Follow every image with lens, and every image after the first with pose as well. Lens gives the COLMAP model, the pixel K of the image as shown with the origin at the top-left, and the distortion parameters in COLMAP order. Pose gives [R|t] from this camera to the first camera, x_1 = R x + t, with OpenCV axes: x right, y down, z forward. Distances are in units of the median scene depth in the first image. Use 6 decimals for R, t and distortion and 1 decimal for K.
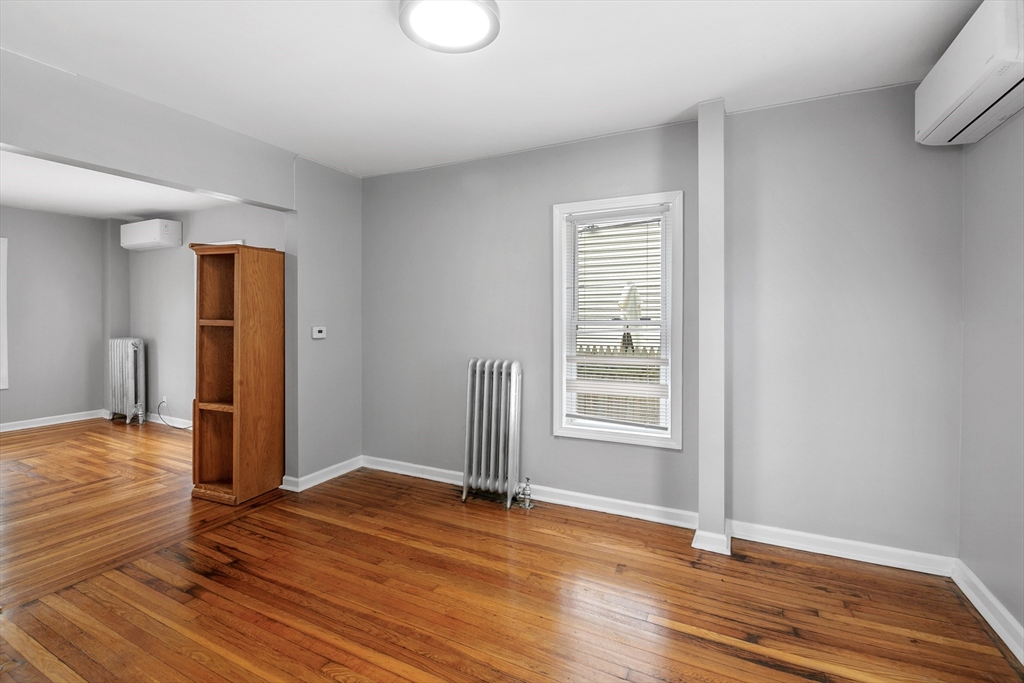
lens RADIAL K [[461.5, 0, 512.7], [0, 461.5, 338.8], [0, 0, 1]] dist [-0.012908, -0.001517]
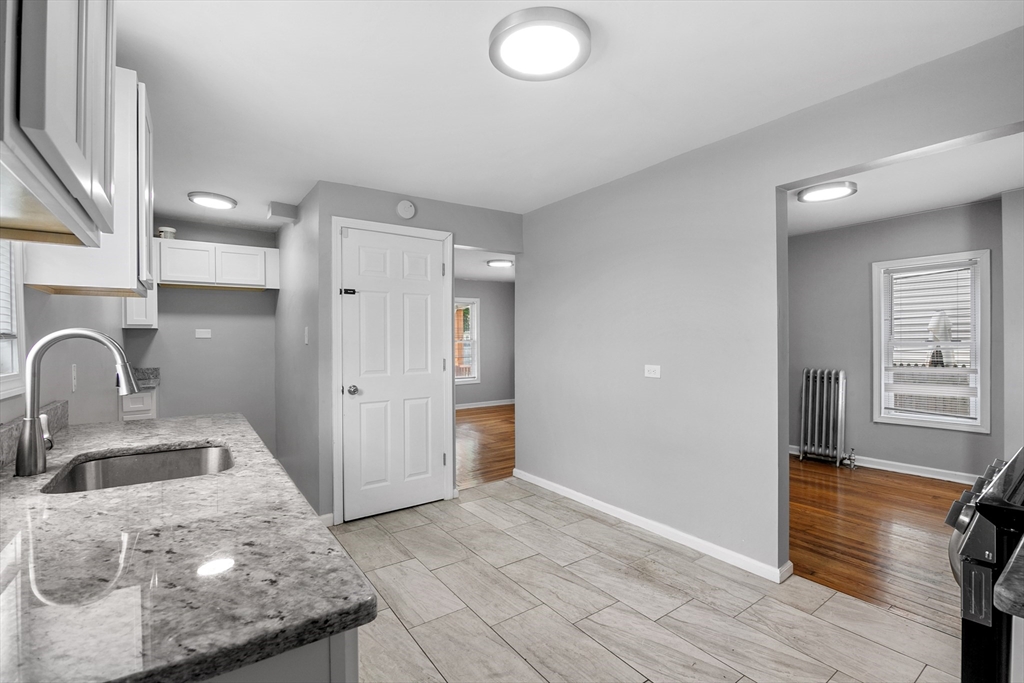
lens RADIAL K [[461.5, 0, 510.9], [0, 461.5, 351.9], [0, 0, 1]] dist [-0.012908, -0.001517]
pose [[0.883665, -0.007268, -0.468063, -0.246053], [0.008841, 0.999960, 0.001164, -0.021652], [0.468036, -0.005167, 0.883694, -0.808974]]
